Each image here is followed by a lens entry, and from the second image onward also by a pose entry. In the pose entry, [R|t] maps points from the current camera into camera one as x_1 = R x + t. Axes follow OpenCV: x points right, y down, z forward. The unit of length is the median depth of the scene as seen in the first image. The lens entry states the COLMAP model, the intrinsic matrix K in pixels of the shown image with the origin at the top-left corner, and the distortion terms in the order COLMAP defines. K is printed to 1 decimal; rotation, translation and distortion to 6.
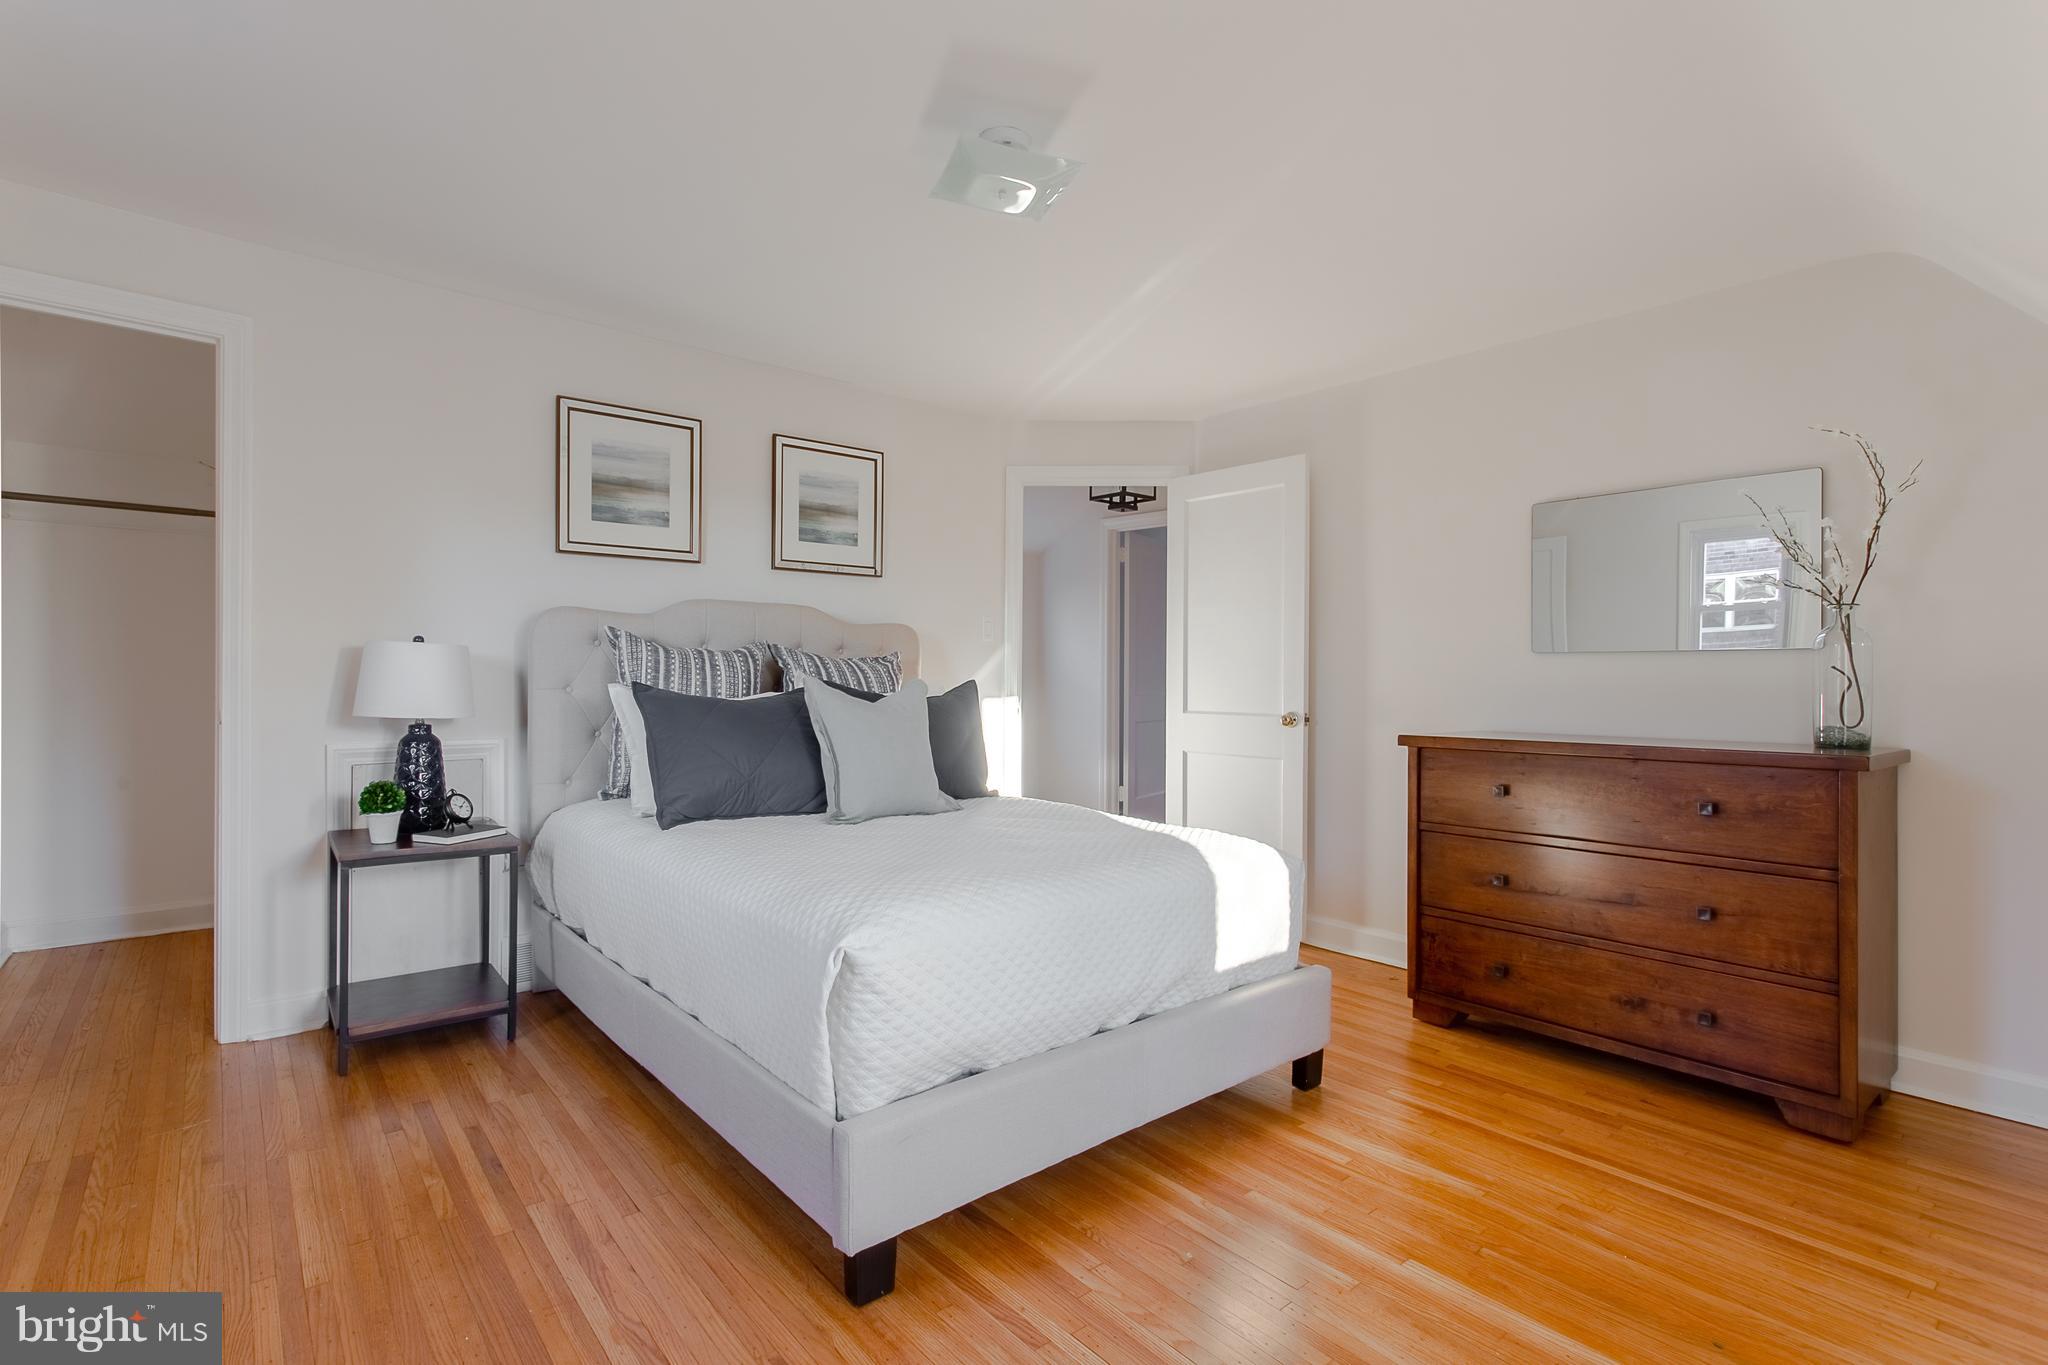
lens RADIAL K [[970.9, 0, 1030.4], [0, 970.9, 679.5], [0, 0, 1]] dist [-0.000217, -0.000063]
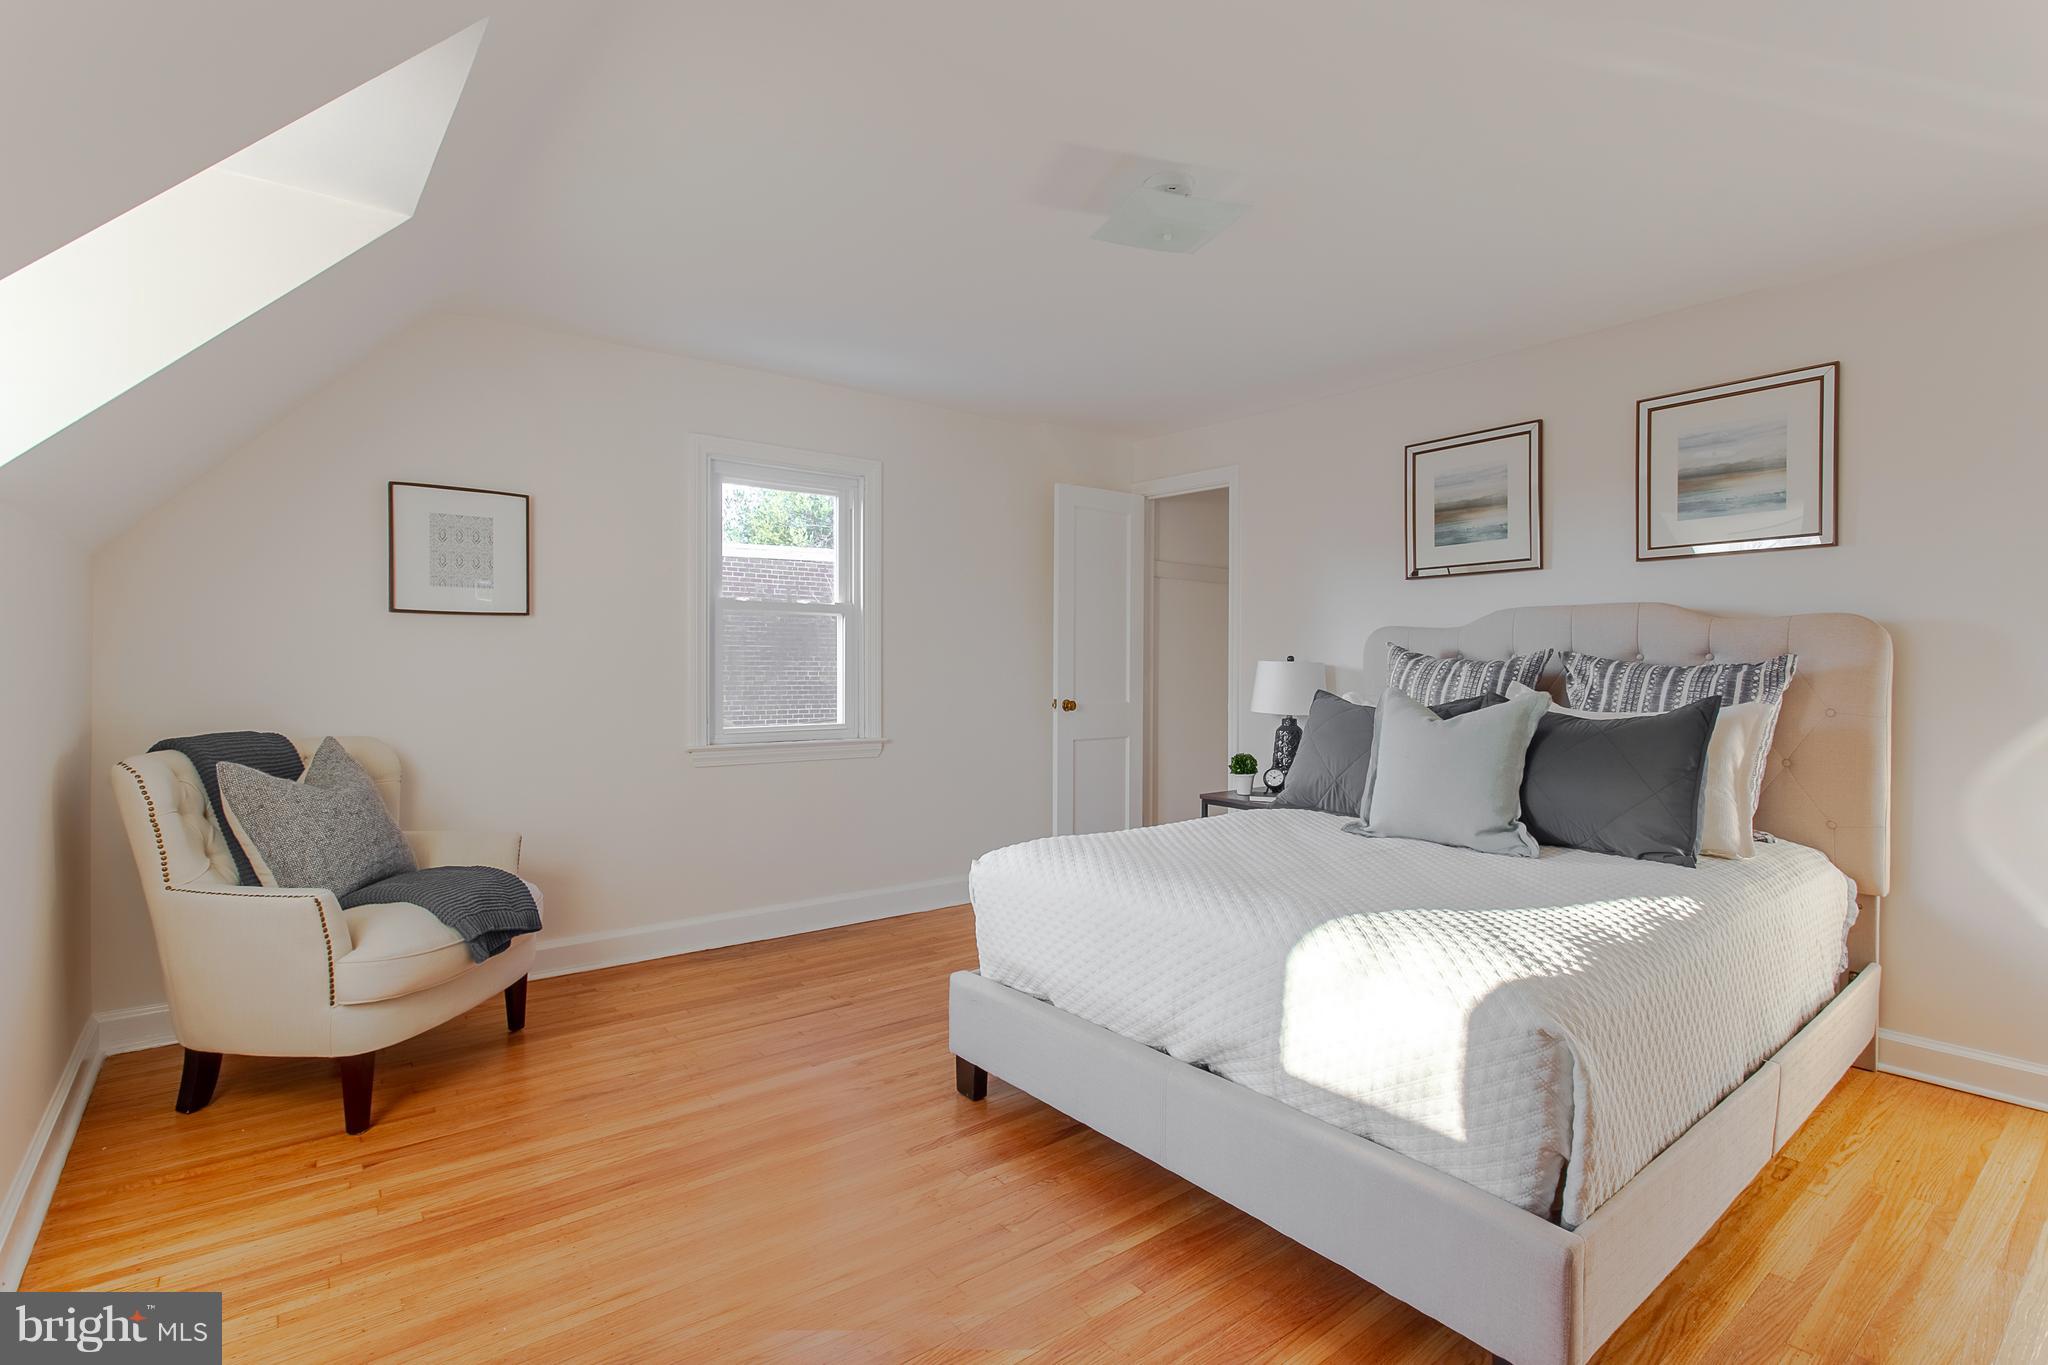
lens RADIAL K [[970.9, 0, 1030.7], [0, 970.9, 676.6], [0, 0, 1]] dist [-0.000217, -0.000063]
pose [[-0.036429, -0.005437, -0.999321, 0.681315], [-0.016024, 0.999860, -0.004856, -0.002315], [0.999208, 0.015836, -0.036511, 0.583107]]
